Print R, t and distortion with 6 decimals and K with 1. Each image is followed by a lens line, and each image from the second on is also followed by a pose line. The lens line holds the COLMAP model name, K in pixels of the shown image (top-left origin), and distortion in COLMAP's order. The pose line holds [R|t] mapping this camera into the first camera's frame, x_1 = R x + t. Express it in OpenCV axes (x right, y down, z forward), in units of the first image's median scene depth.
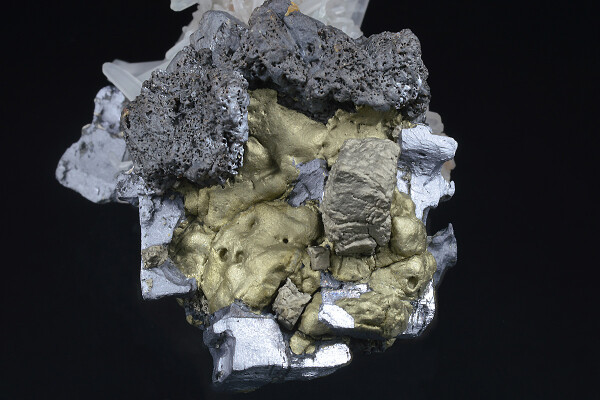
lens RADIAL K [[1685.8, 0, 300.0], [0, 1685.8, 200.0], [0, 0, 1]] dist [-0.076505, -0.087576]
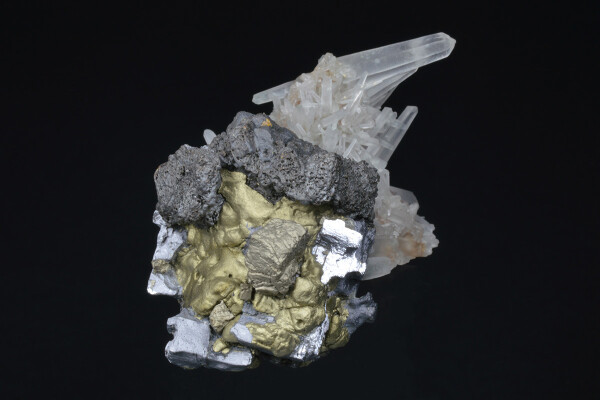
lens RADIAL K [[1685.8, 0, 300.0], [0, 1685.8, 200.0], [0, 0, 1]] dist [-0.076505, -0.087576]
pose [[0.911029, 0.215310, -0.351664, 0.559386], [-0.216187, 0.975640, 0.037285, -0.110306], [0.351125, 0.042057, 0.935384, -0.371051]]
